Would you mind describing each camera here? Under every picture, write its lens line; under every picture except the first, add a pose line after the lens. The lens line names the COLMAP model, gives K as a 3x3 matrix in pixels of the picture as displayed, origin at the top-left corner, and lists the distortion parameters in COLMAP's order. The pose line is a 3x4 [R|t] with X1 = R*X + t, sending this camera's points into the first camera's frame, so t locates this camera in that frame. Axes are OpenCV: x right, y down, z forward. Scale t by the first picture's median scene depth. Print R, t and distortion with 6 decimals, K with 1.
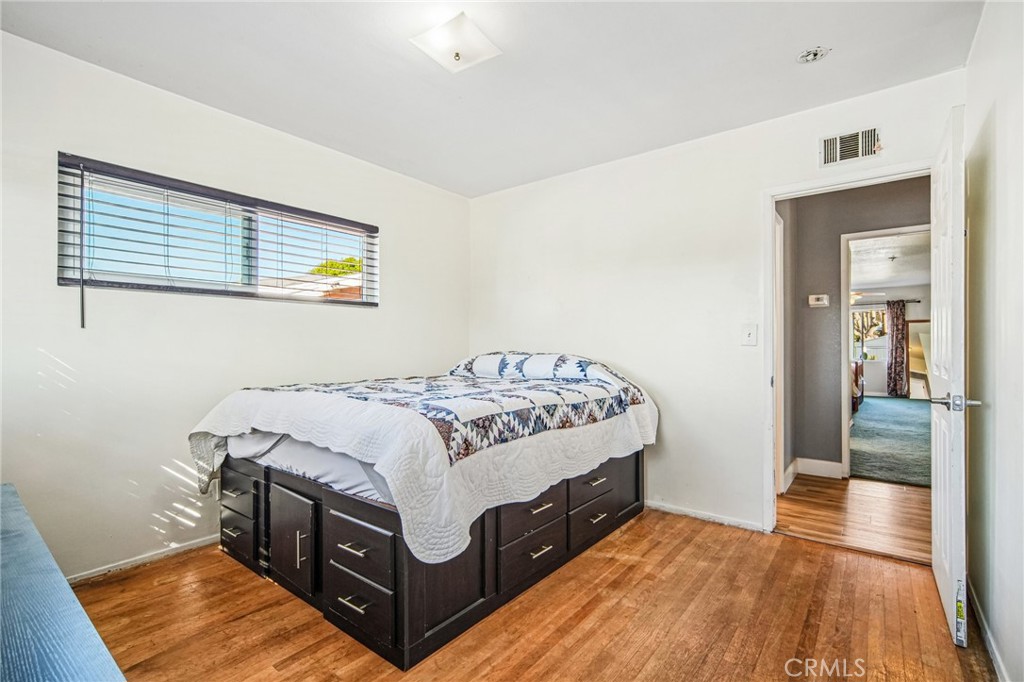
lens RADIAL K [[476.1, 0, 503.6], [0, 476.1, 344.8], [0, 0, 1]] dist [-0.003200, 0.003354]
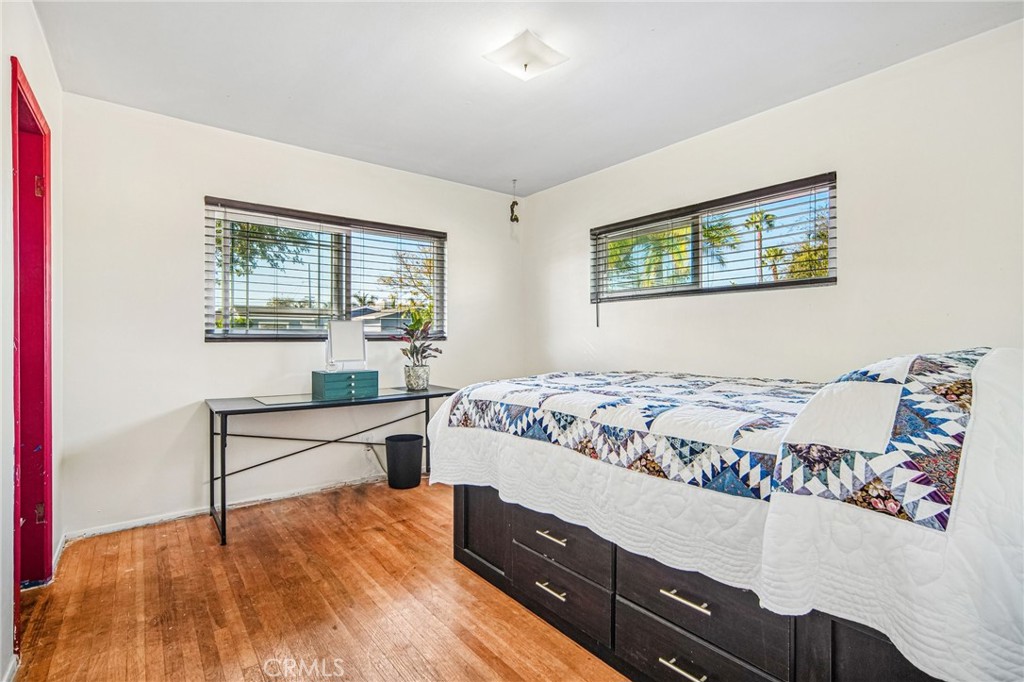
lens RADIAL K [[476.1, 0, 513.7], [0, 476.1, 339.1], [0, 0, 1]] dist [-0.003200, 0.003354]
pose [[-0.218380, 0.000581, -0.975864, 0.884008], [0.004290, 0.999991, -0.000365, 0.006399], [0.975854, -0.004266, -0.218381, 1.116625]]
